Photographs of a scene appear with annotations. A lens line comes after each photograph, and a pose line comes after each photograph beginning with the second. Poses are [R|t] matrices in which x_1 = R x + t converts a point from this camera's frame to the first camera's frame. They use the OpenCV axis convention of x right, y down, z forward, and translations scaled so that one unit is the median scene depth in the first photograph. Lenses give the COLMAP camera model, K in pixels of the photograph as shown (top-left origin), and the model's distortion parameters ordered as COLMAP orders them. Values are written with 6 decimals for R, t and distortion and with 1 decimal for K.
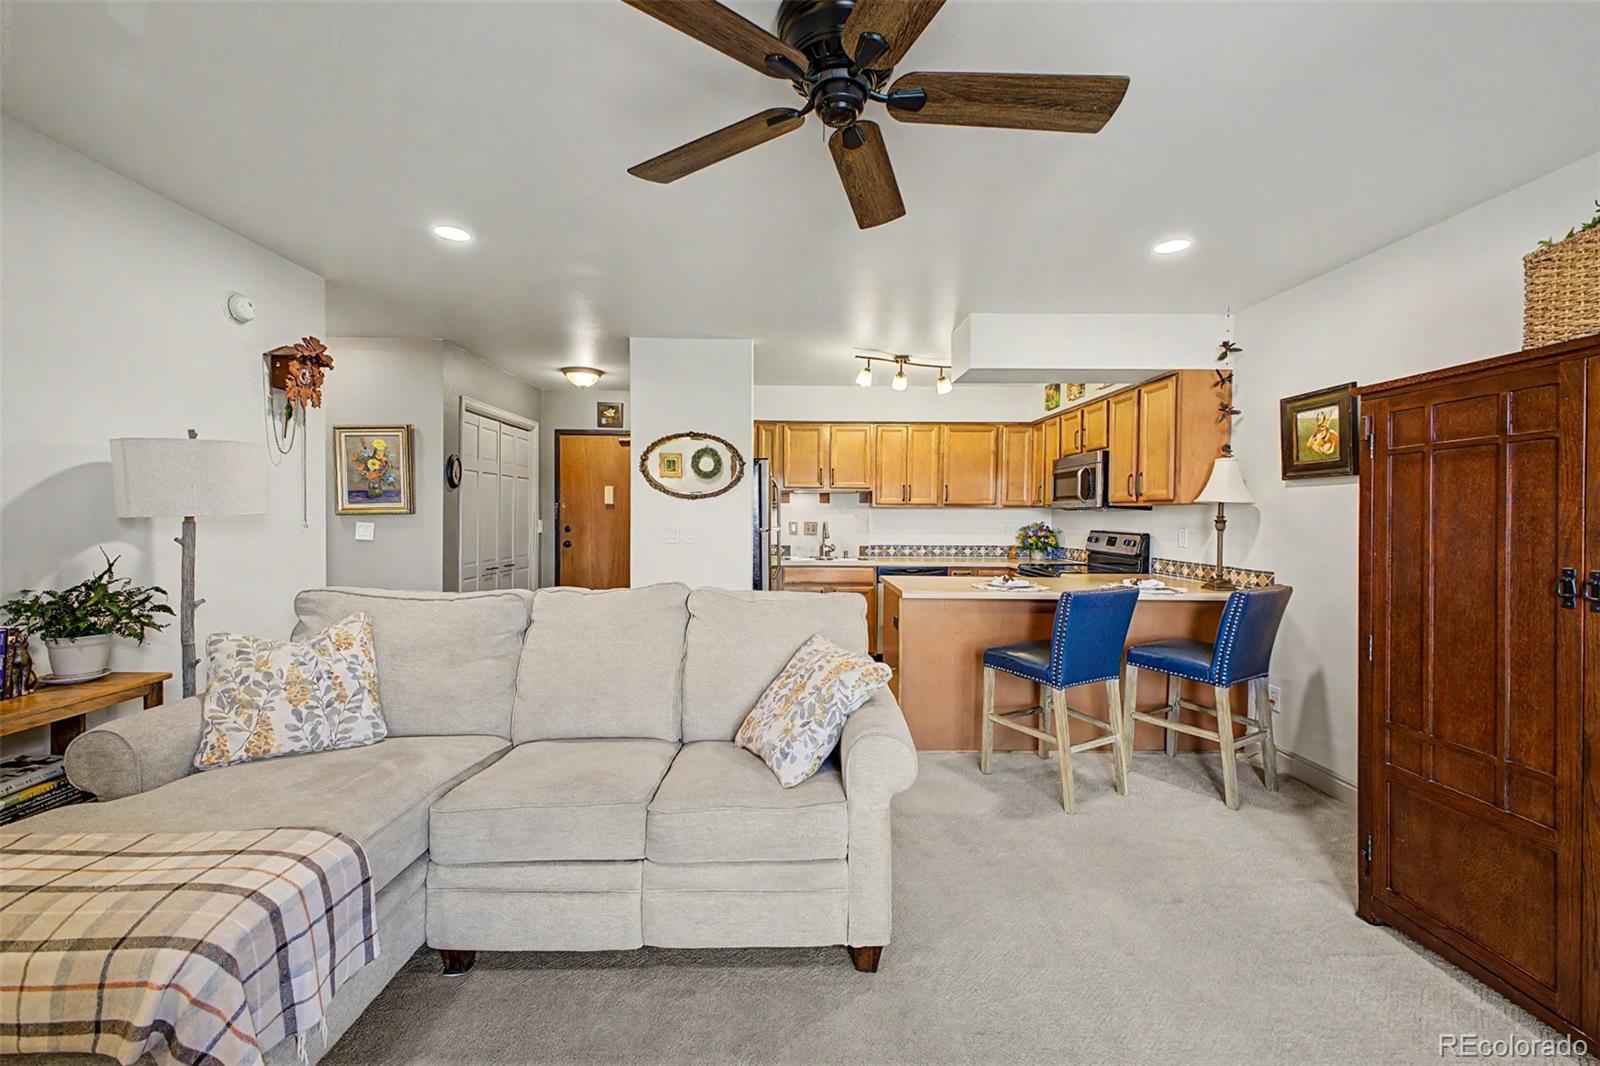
lens RADIAL K [[635.6, 0, 800.2], [0, 635.6, 528.2], [0, 0, 1]] dist [0.011965, -0.003415]
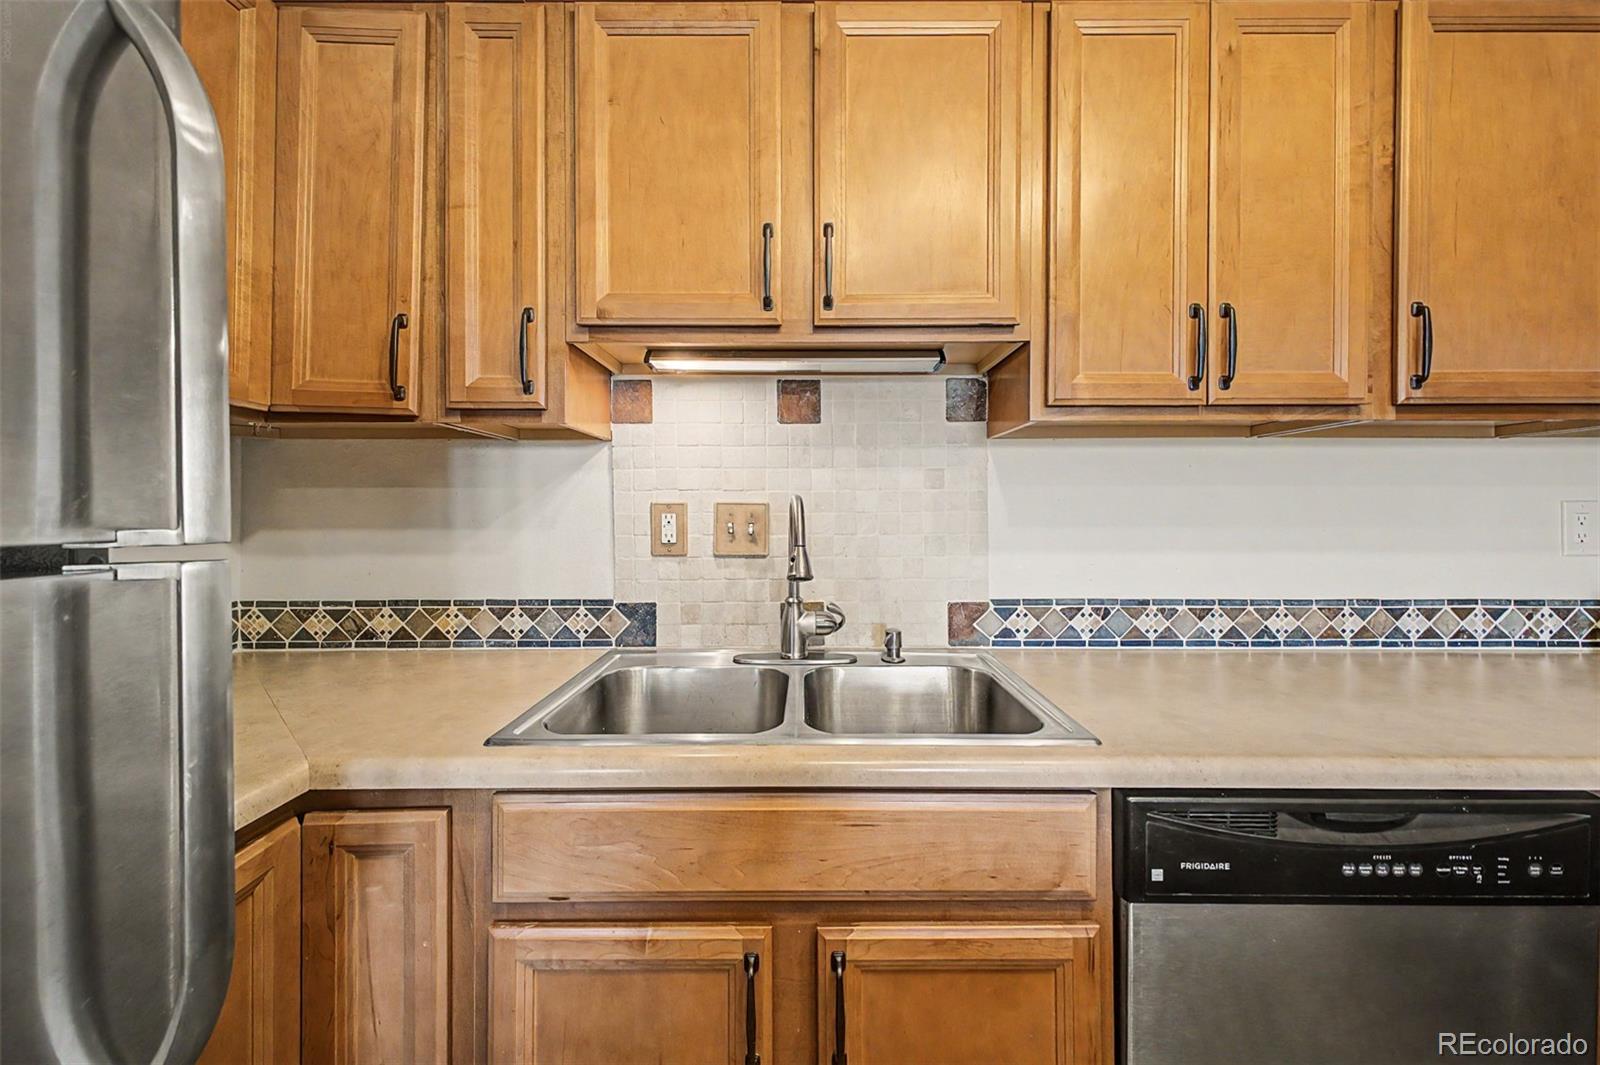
lens RADIAL K [[635.6, 0, 798.1], [0, 635.6, 510.4], [0, 0, 1]] dist [0.011965, -0.003415]
pose [[0.999333, -0.008009, -0.035632, 0.071747], [0.007265, 0.999754, -0.020963, -0.003466], [0.035791, 0.020690, 0.999145, 1.177093]]
